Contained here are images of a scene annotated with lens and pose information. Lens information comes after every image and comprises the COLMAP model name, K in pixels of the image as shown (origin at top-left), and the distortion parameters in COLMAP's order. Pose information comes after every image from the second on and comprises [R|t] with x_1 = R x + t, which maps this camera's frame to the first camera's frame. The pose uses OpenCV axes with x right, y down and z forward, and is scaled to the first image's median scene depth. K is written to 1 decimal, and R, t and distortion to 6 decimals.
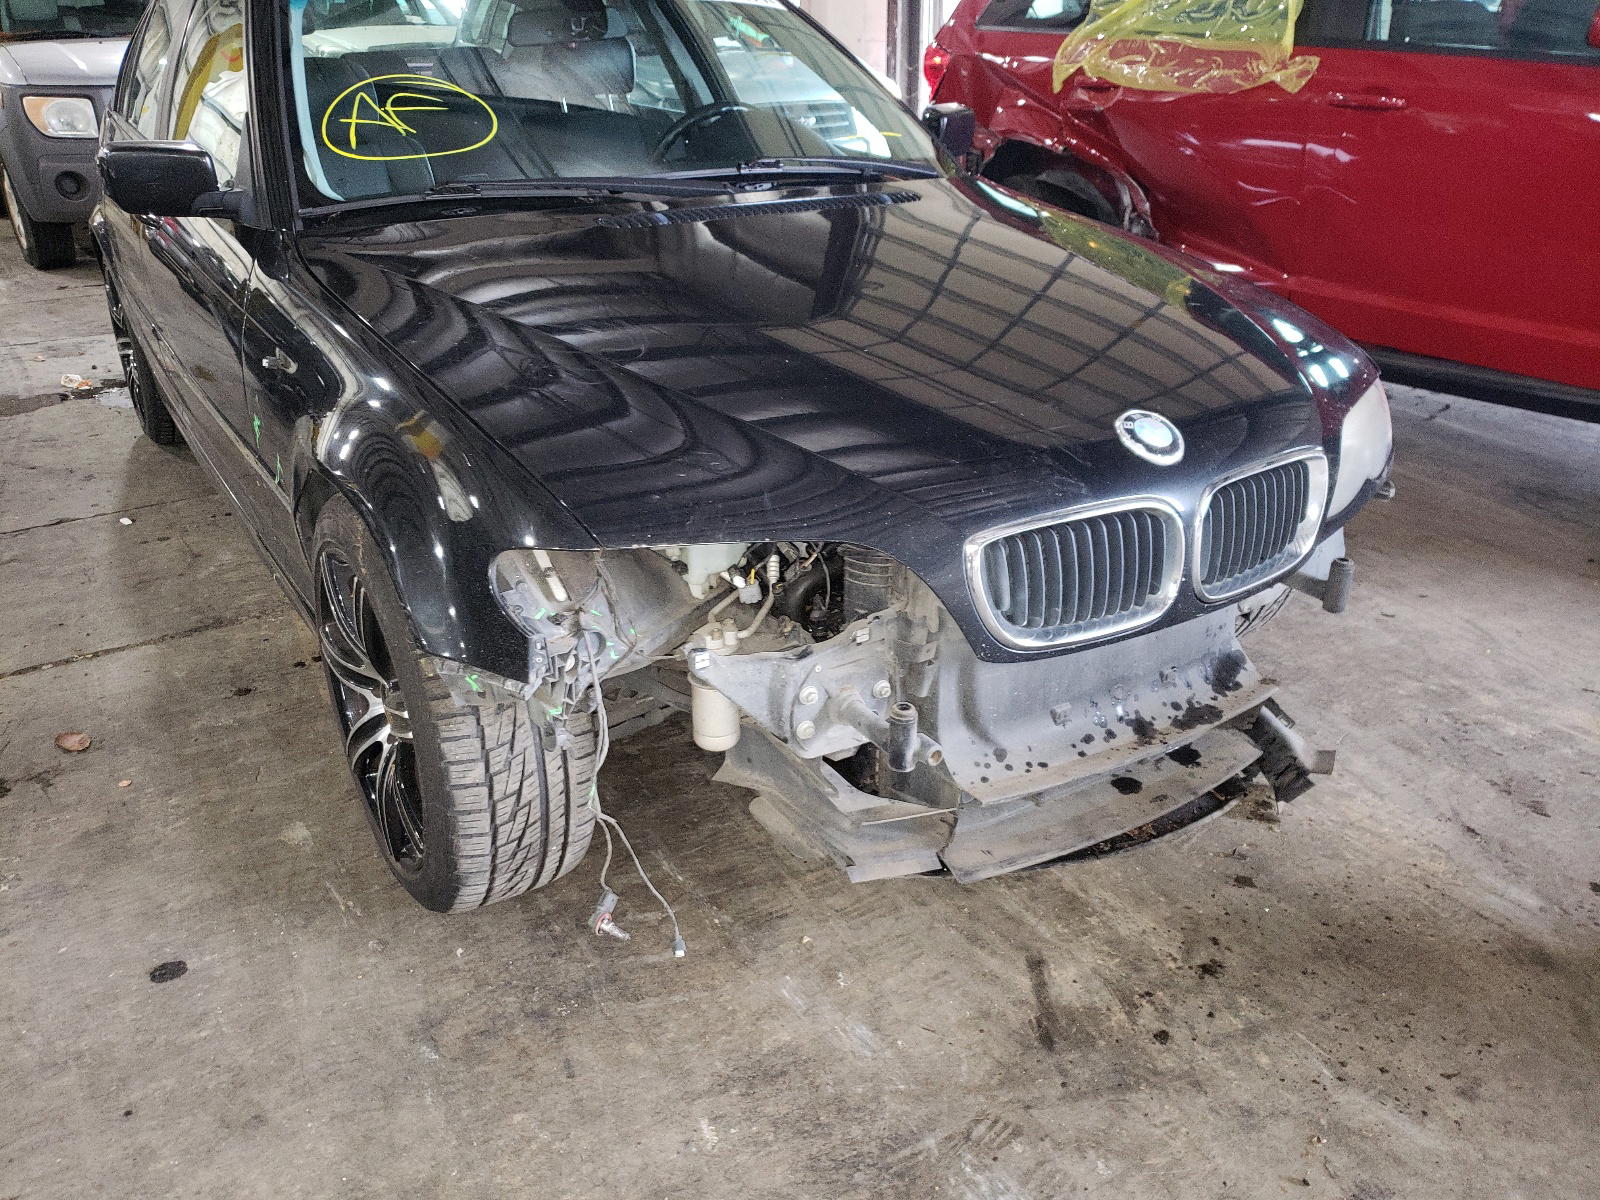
lens RADIAL K [[1262.6, 0, 803.5], [0, 1262.6, 590.1], [0, 0, 1]] dist [0.046023, -0.016860]
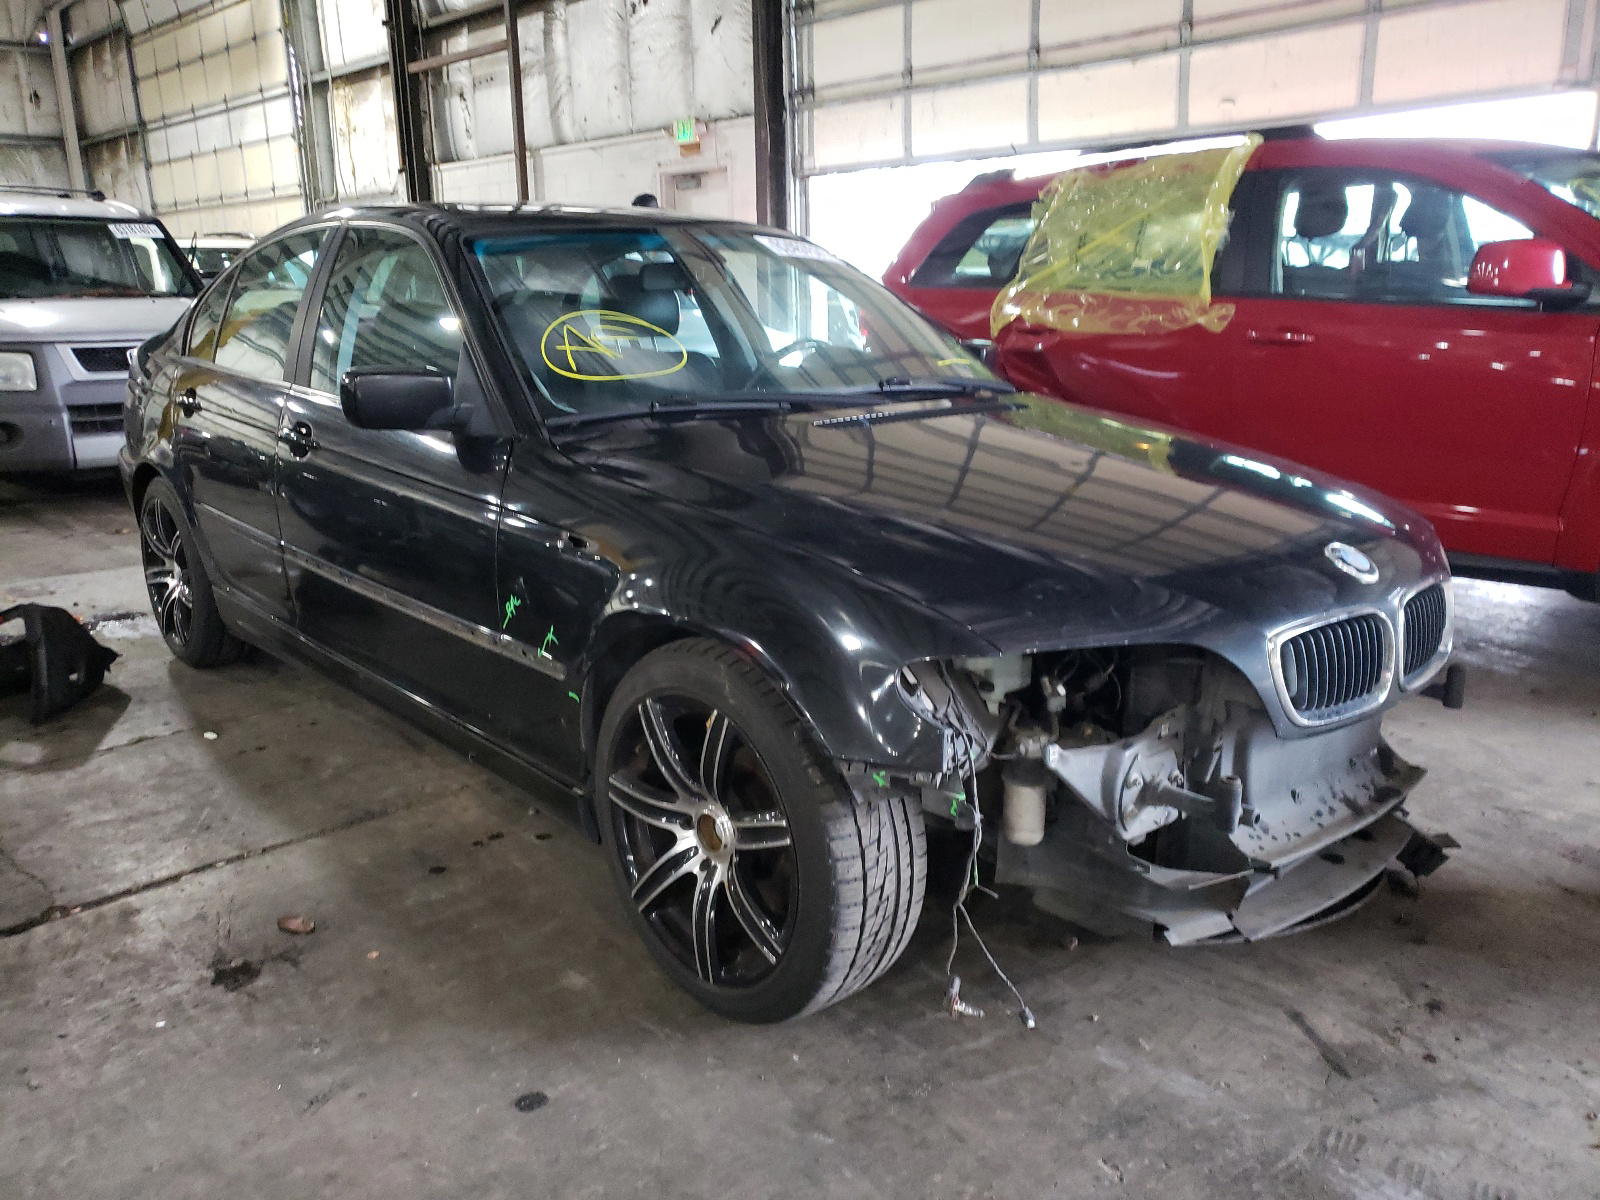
lens RADIAL K [[1262.6, 0, 803.5], [0, 1262.6, 590.1], [0, 0, 1]] dist [0.046023, -0.016860]
pose [[0.984994, -0.038043, 0.168344, -0.447790], [0.068775, 0.981133, -0.180687, 0.091912], [-0.158294, 0.189554, 0.969027, -0.138282]]
